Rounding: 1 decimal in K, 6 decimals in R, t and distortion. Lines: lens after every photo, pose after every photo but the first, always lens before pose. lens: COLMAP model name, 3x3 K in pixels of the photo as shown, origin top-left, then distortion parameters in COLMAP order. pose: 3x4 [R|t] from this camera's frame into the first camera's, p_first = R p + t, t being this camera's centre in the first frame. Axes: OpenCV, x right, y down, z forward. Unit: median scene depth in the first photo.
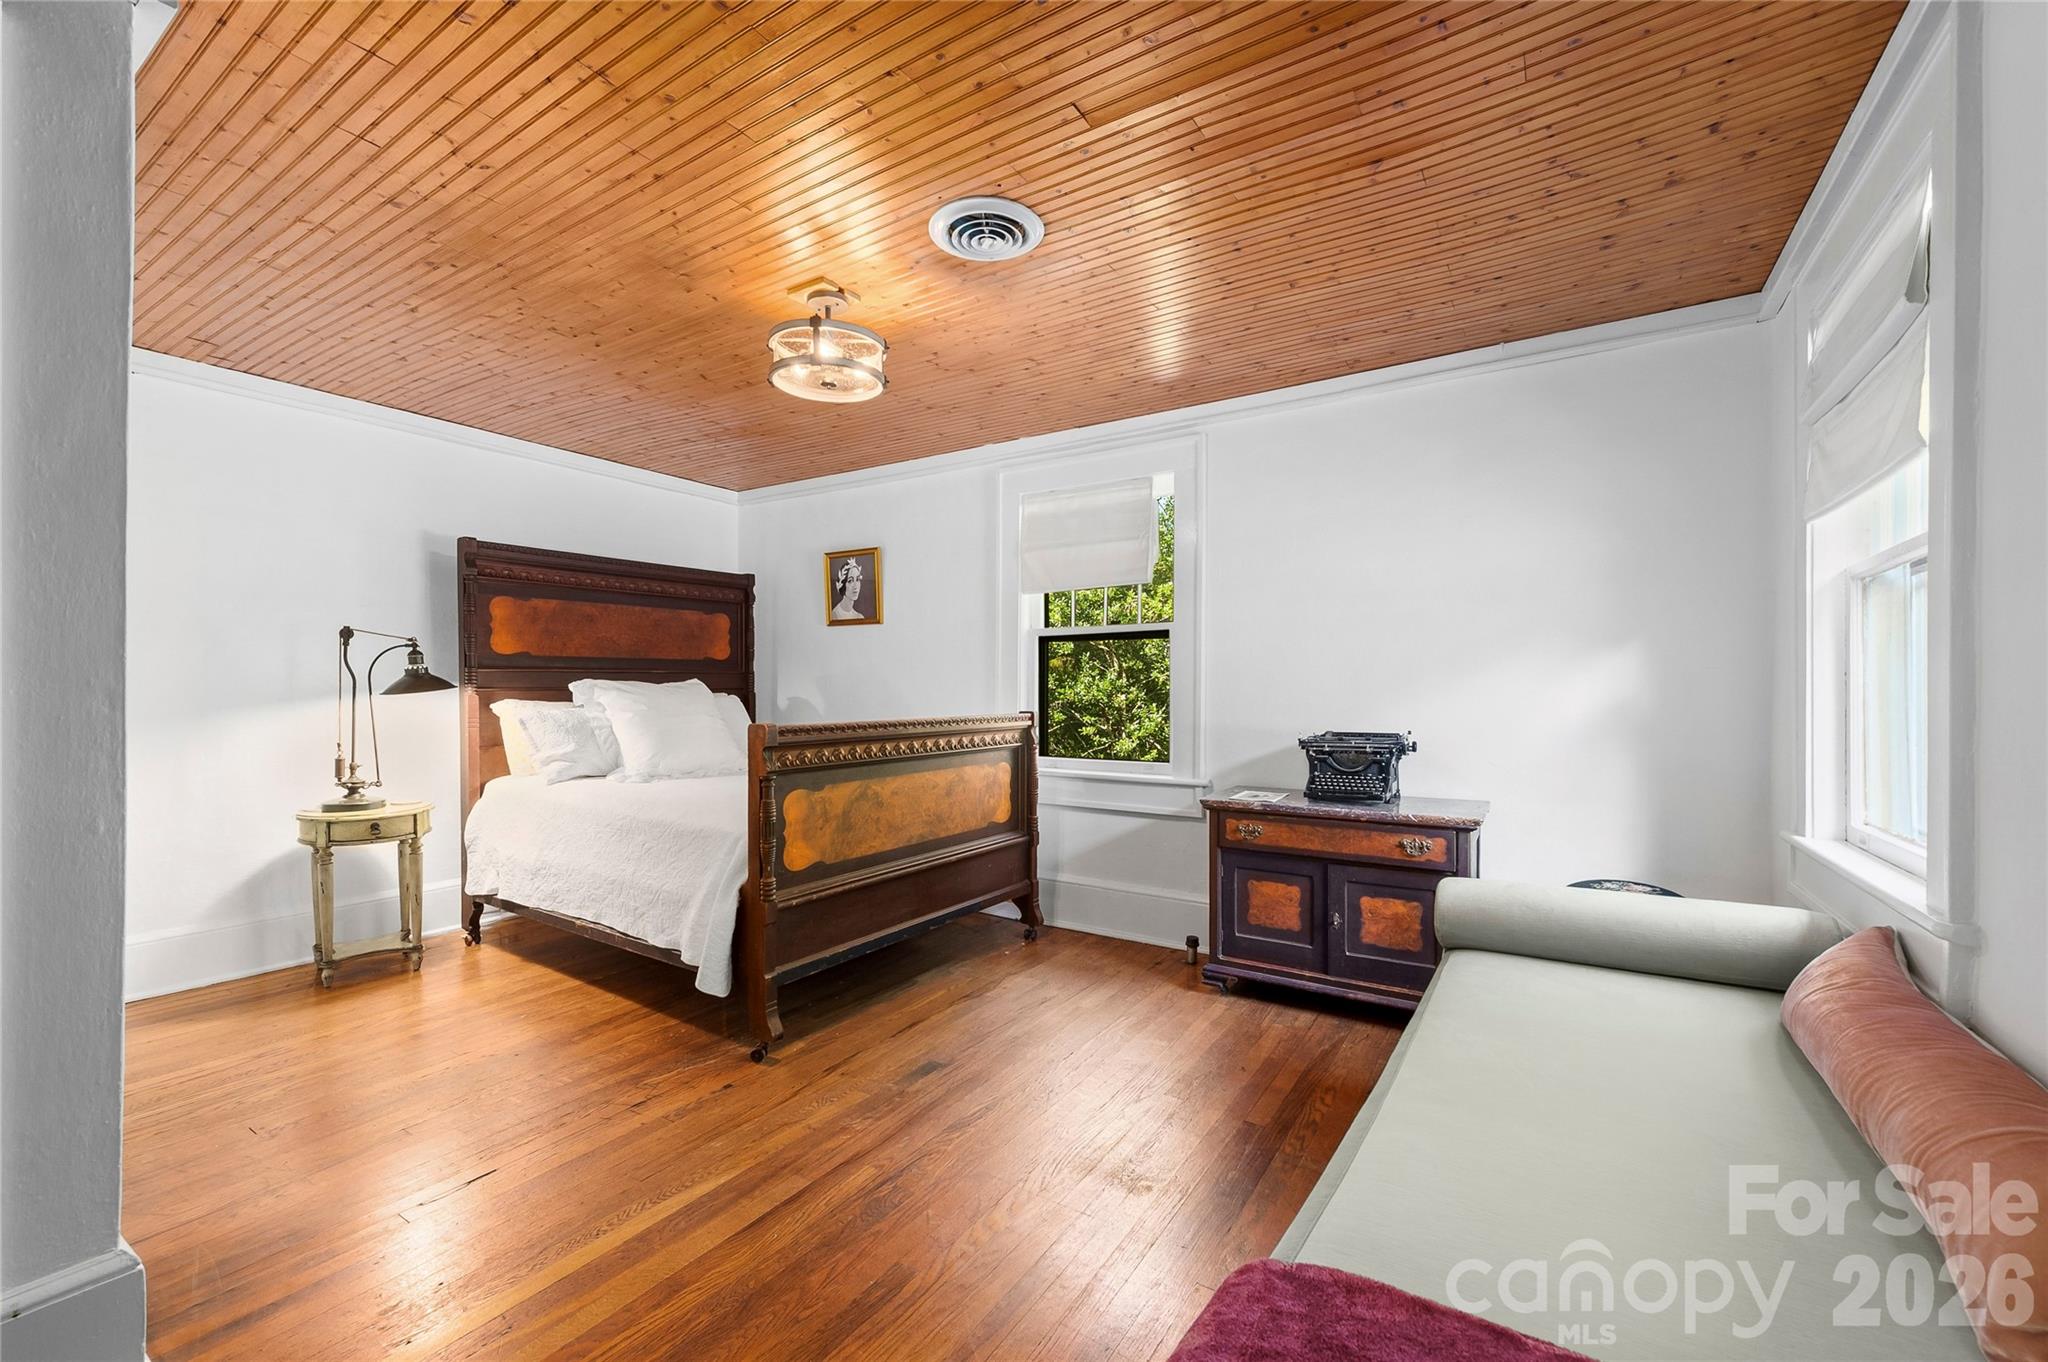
lens RADIAL K [[823.0, 0, 1023.6], [0, 823.0, 693.3], [0, 0, 1]] dist [0.011076, -0.003054]
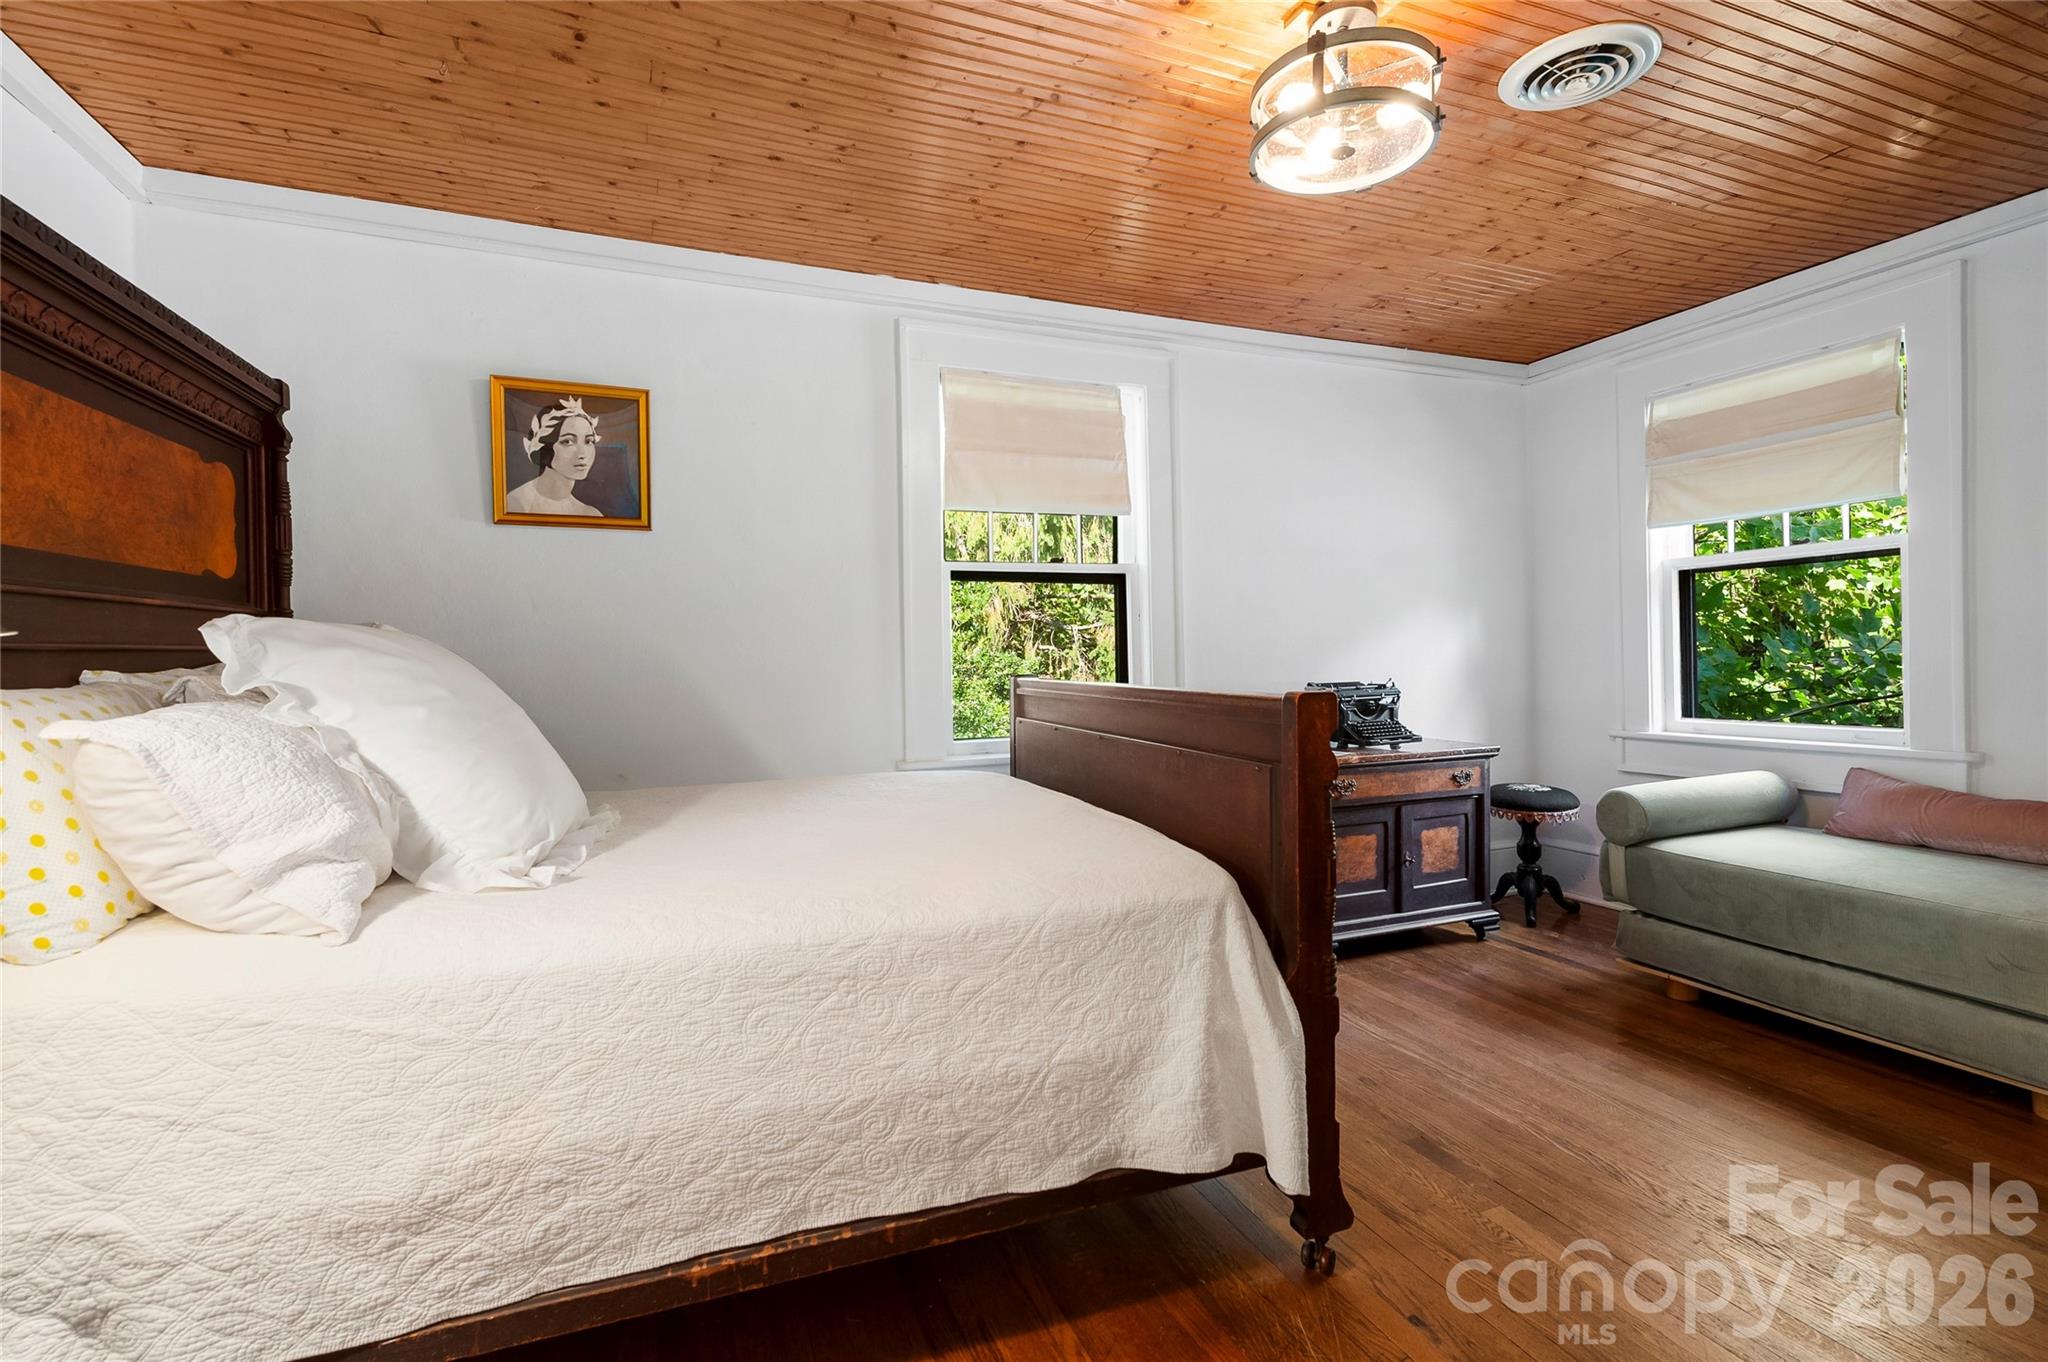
lens RADIAL K [[918.9, 0, 1029.1], [0, 918.9, 667.5], [0, 0, 1]] dist [0.012107, -0.004561]
pose [[0.586815, -0.021113, 0.809446, -0.601590], [0.017045, 0.999761, 0.013719, 0.004516], [-0.809542, 0.005747, 0.587034, 0.490347]]
